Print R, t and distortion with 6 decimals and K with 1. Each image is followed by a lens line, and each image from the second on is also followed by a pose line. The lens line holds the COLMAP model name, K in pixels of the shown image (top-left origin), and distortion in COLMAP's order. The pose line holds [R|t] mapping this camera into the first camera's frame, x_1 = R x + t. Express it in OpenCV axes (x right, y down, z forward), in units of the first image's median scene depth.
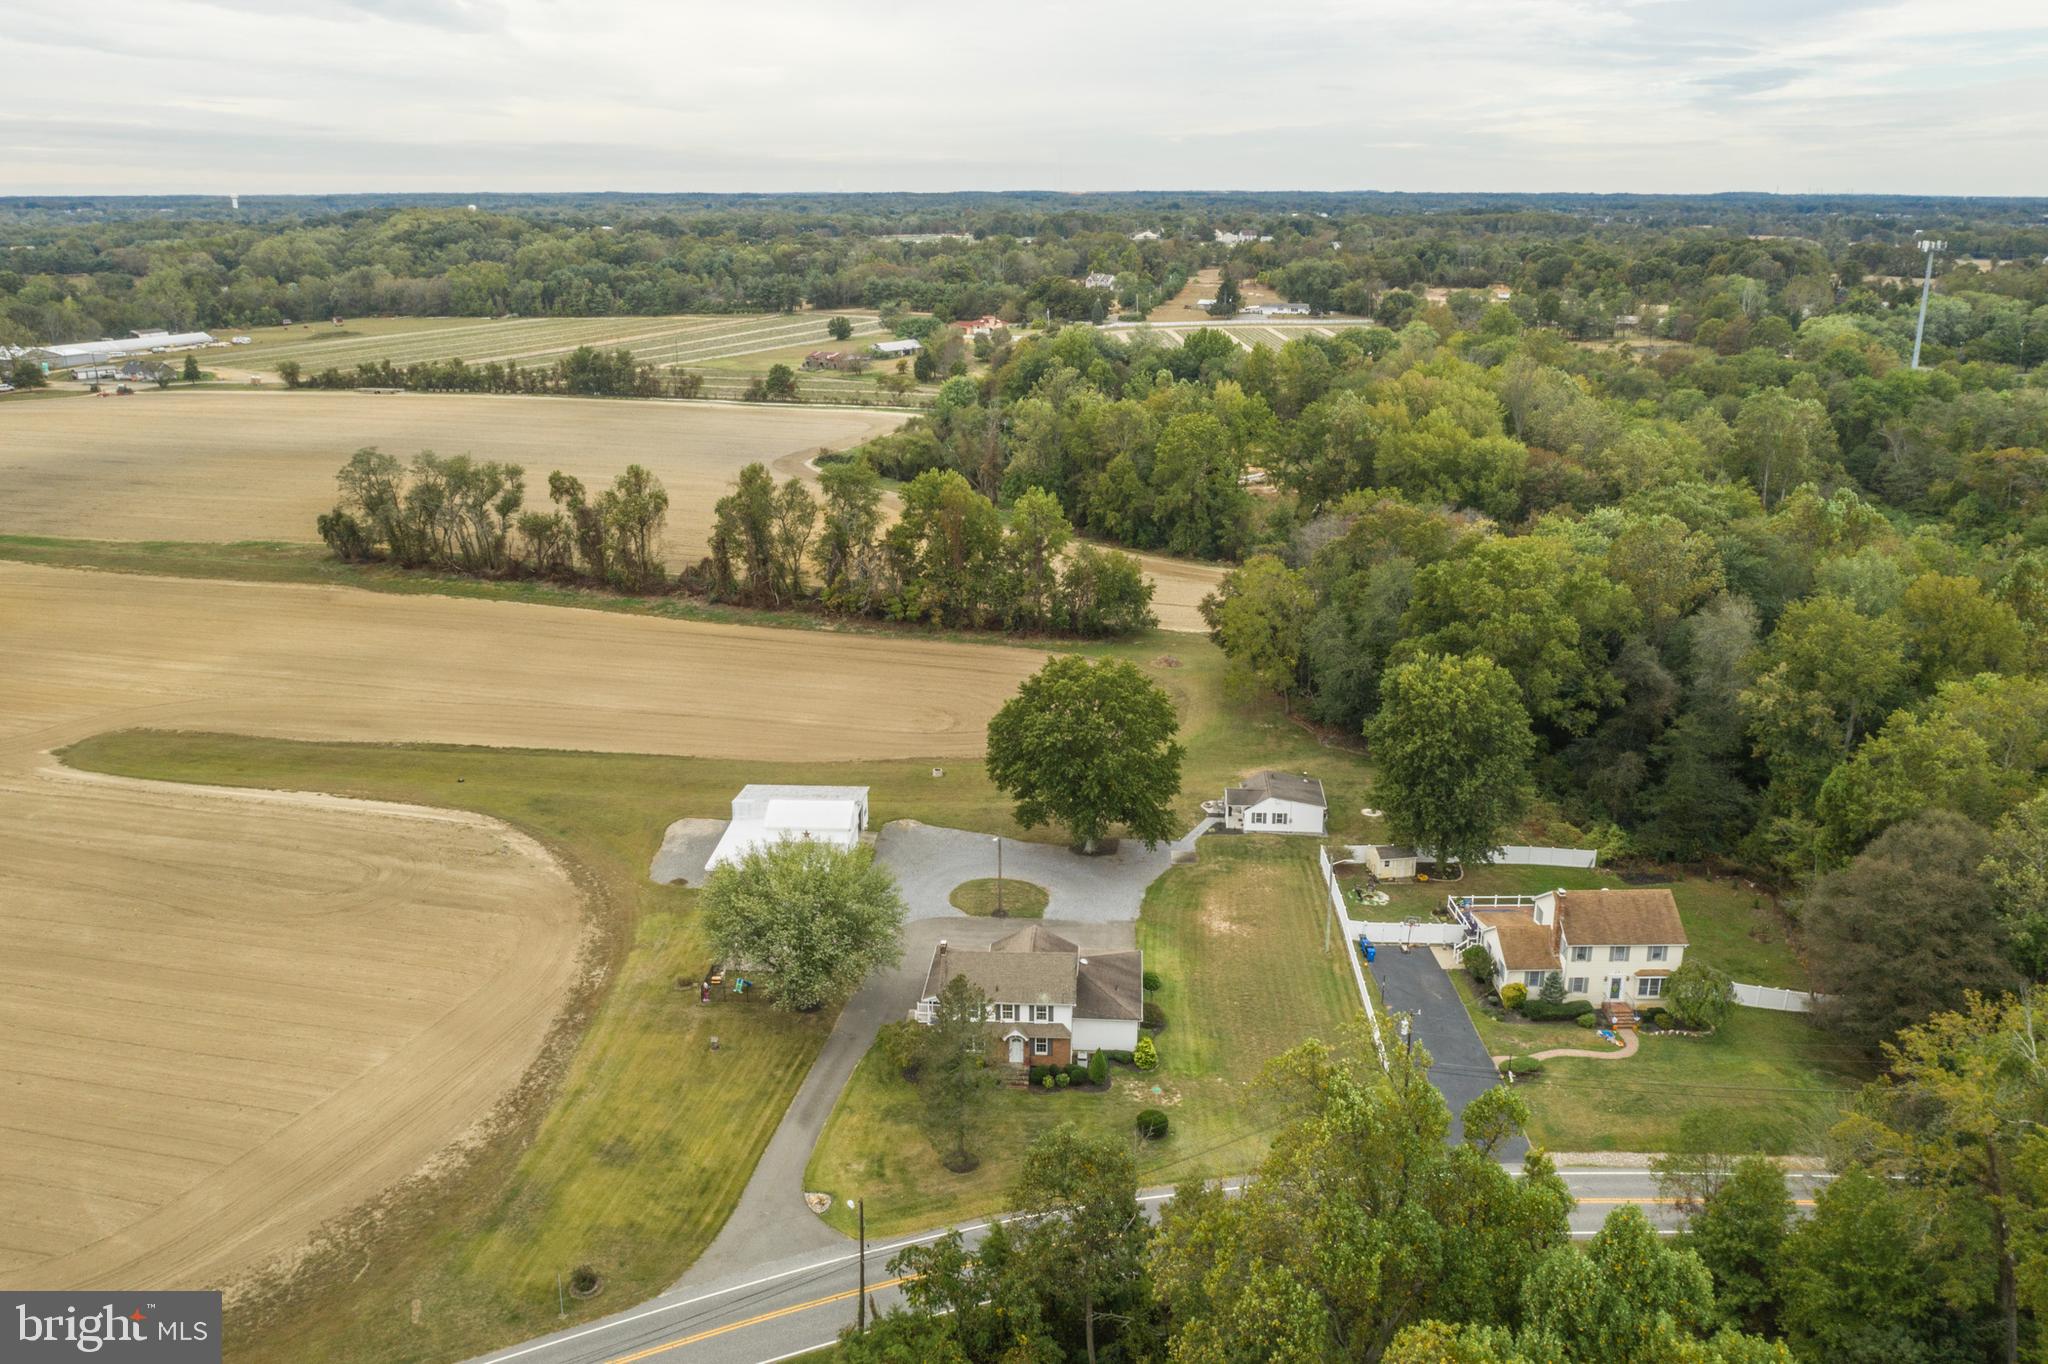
lens RADIAL K [[1661.3, 0, 1018.2], [0, 1661.3, 702.0], [0, 0, 1]] dist [-0.011739, -0.000198]
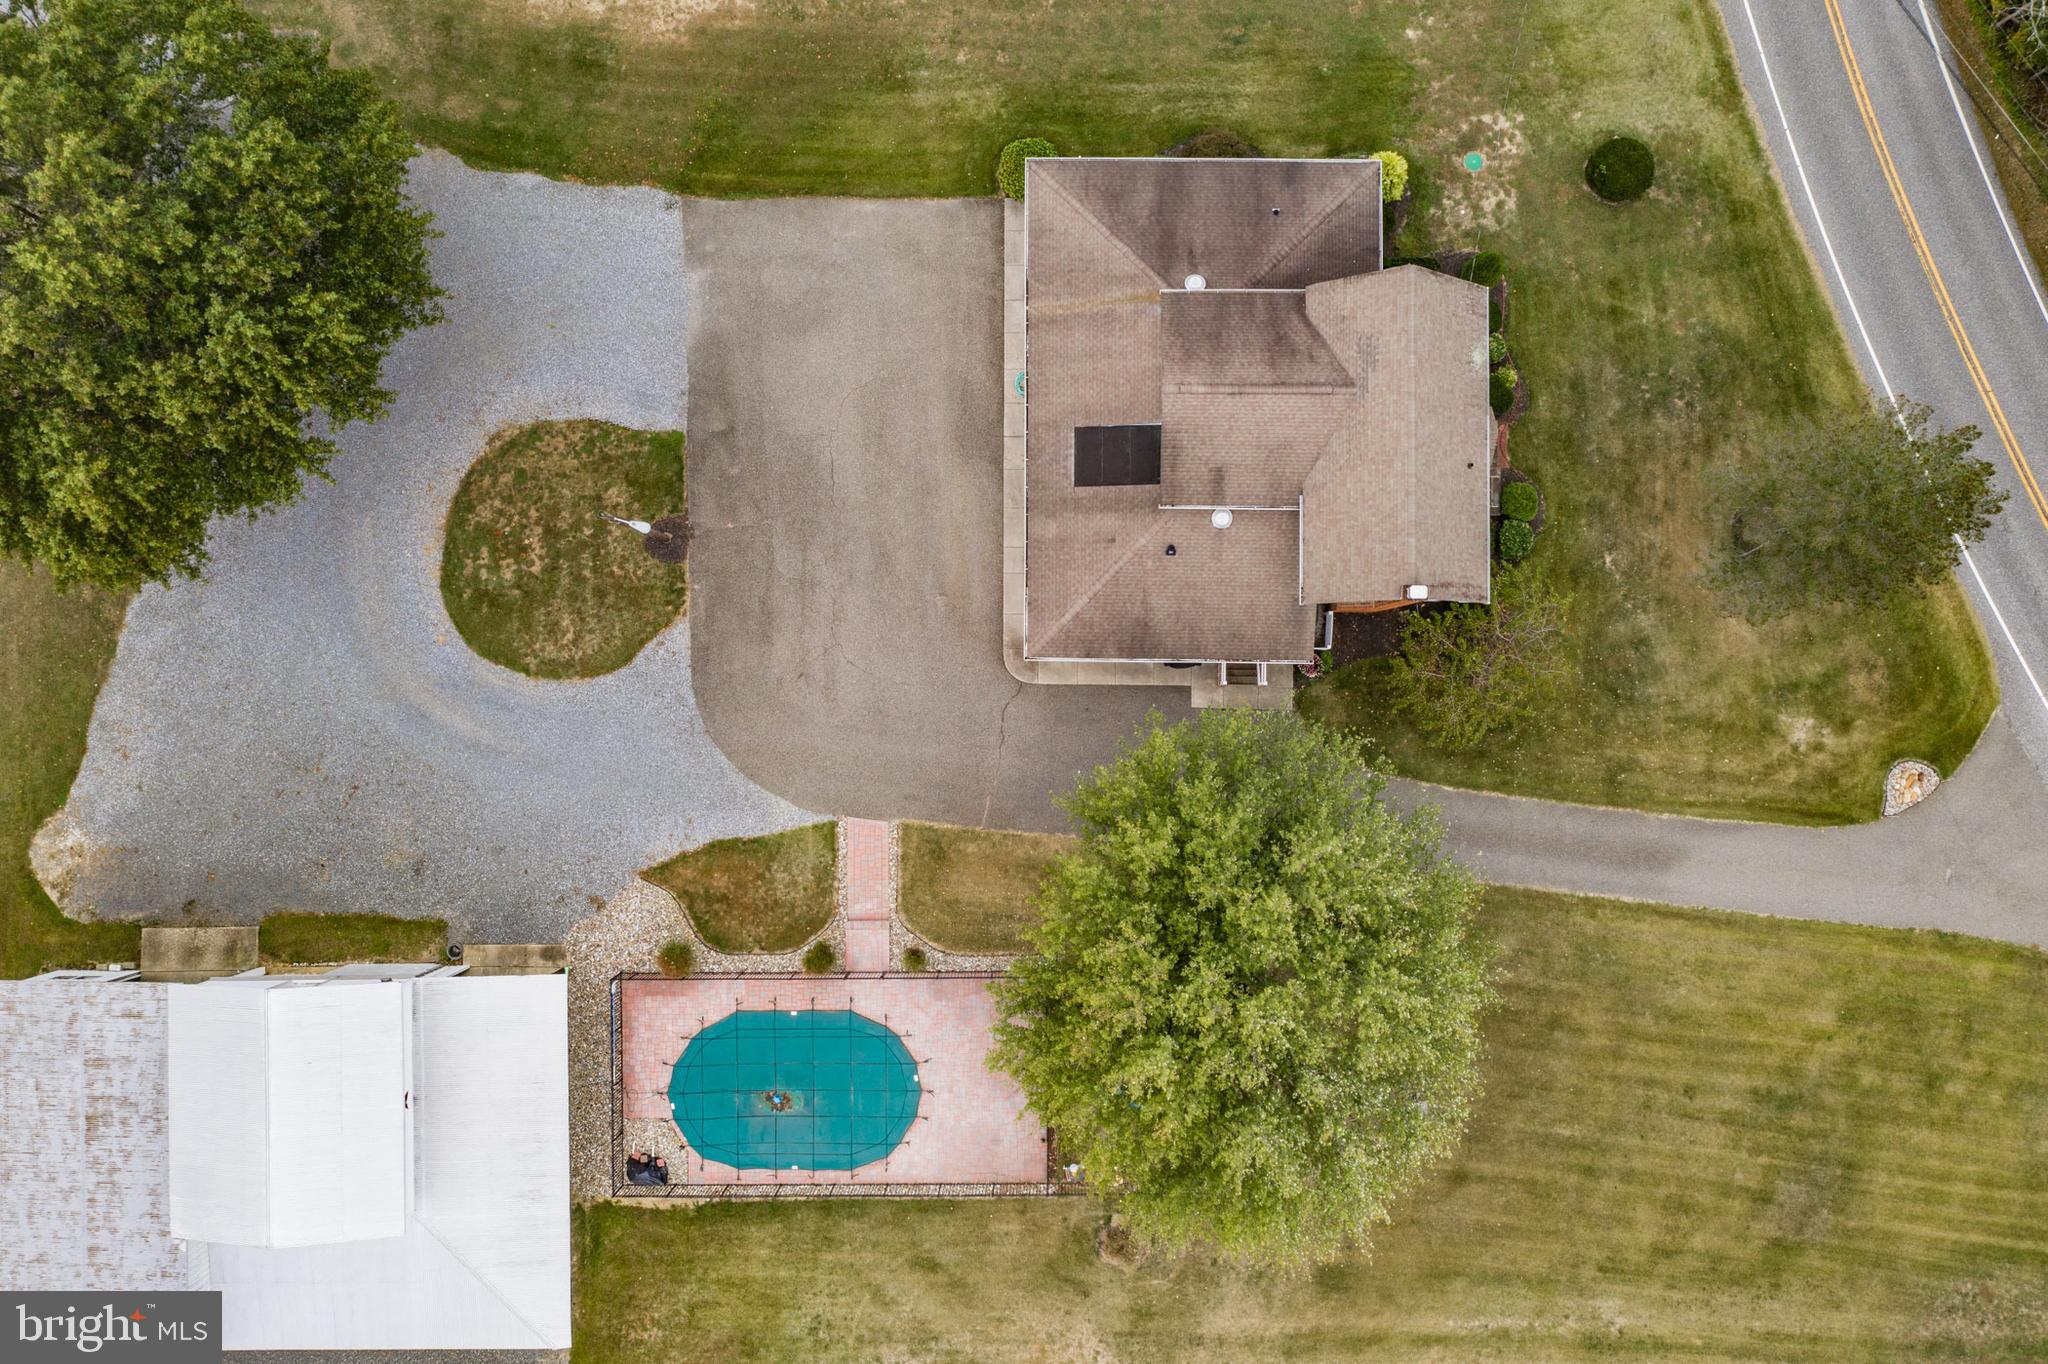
lens RADIAL K [[1674.3, 0, 1032.2], [0, 1674.3, 711.7], [0, 0, 1]] dist [-0.019430, -0.003843]
pose [[-0.065014, -0.997772, 0.014952, -0.036060], [0.301345, -0.005347, 0.953500, -0.127418], [-0.951296, 0.066497, 0.301022, 0.459040]]
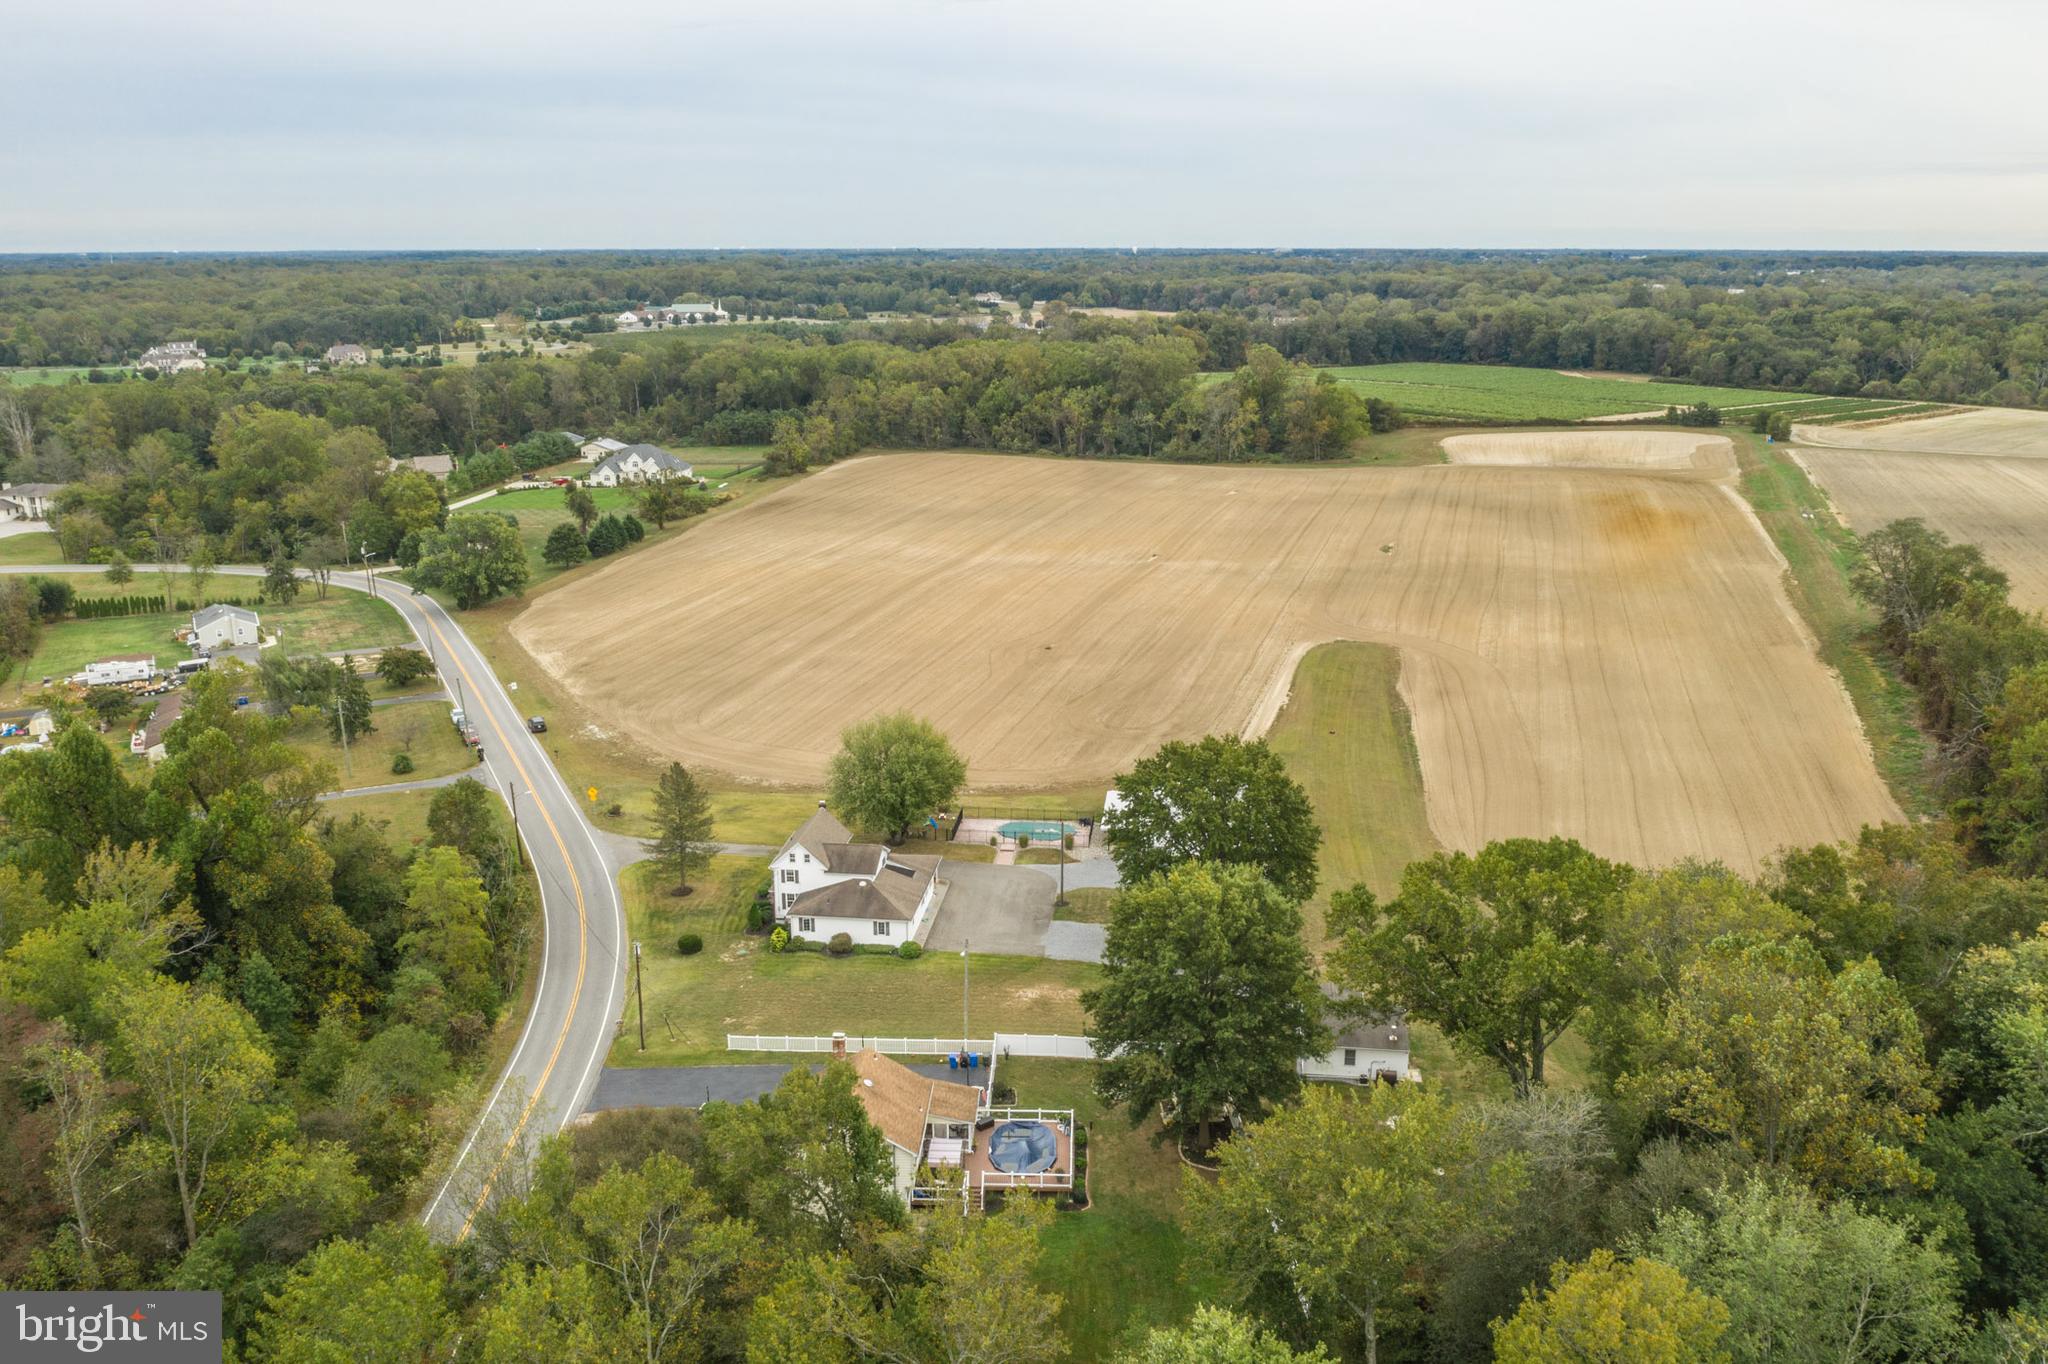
lens RADIAL K [[1648.9, 0, 1024.0], [0, 1648.9, 682.0], [0, 0, 1]] dist [-0.016849, -0.002466]
pose [[-0.052197, 0.263457, -0.963258, 0.574163], [-0.300350, 0.915771, 0.266744, -0.166693], [0.952400, 0.303238, 0.031329, 0.513442]]
